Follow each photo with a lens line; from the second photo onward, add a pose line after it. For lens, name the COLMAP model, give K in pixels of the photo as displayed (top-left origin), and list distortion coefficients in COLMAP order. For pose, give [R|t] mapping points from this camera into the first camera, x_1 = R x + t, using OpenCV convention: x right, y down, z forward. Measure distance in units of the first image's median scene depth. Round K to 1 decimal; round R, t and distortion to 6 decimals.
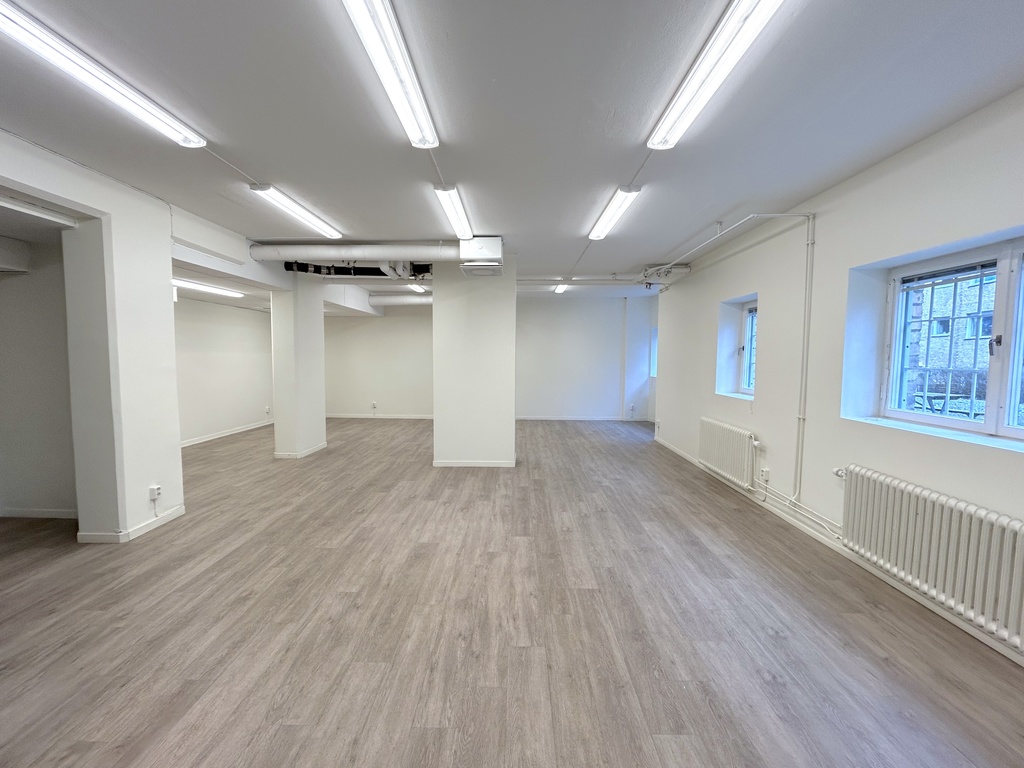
lens RADIAL K [[410.3, 0, 509.6], [0, 410.3, 381.6], [0, 0, 1]] dist [-0.000255, 0.000450]
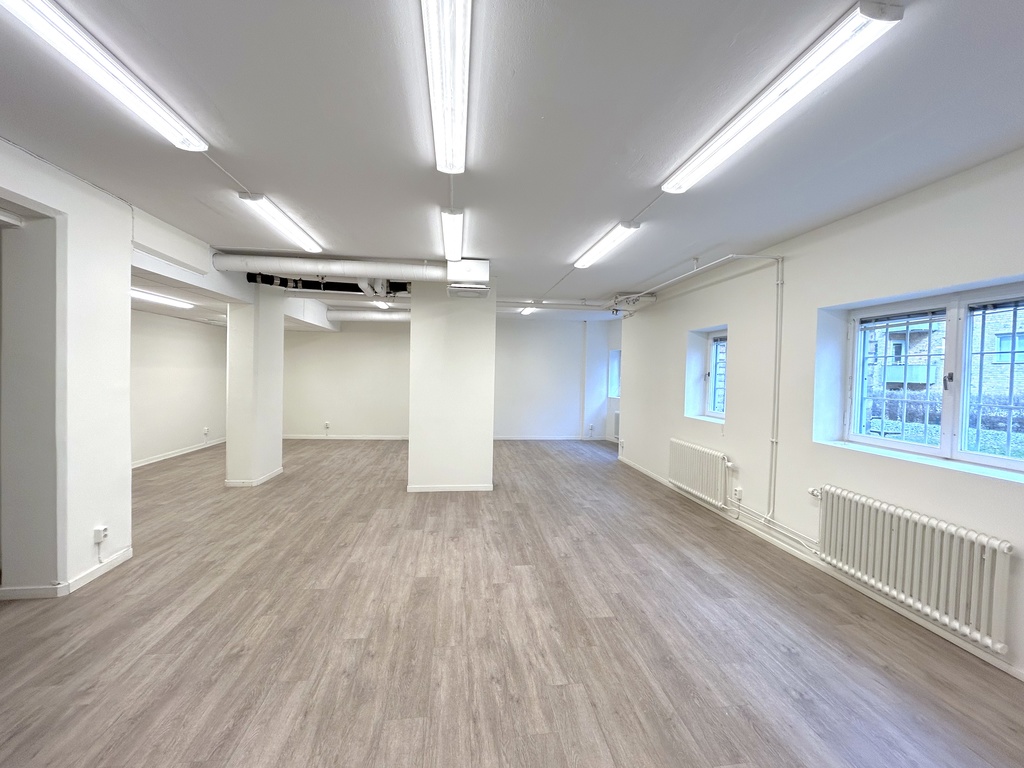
lens RADIAL K [[410.3, 0, 508.8], [0, 410.3, 382.1], [0, 0, 1]] dist [-0.000255, 0.000450]
pose [[0.989904, 0.012695, 0.141169, -0.147252], [-0.007231, 0.999207, -0.039150, -0.021547], [-0.141554, 0.037734, 0.989211, 0.016324]]
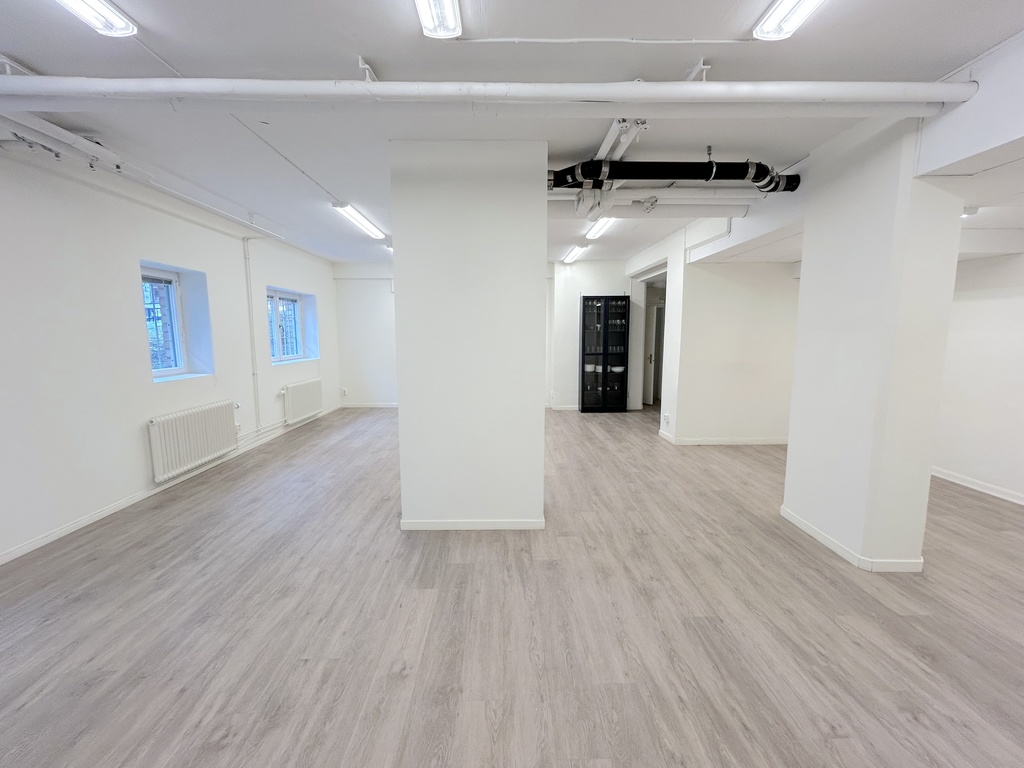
lens RADIAL K [[410.3, 0, 508.5], [0, 410.3, 382.4], [0, 0, 1]] dist [-0.000255, 0.000450]
pose [[-0.999587, -0.000691, -0.028727, -0.191094], [-0.005983, 0.982808, 0.184535, -0.171475], [0.028105, 0.184631, -0.982406, 2.630218]]
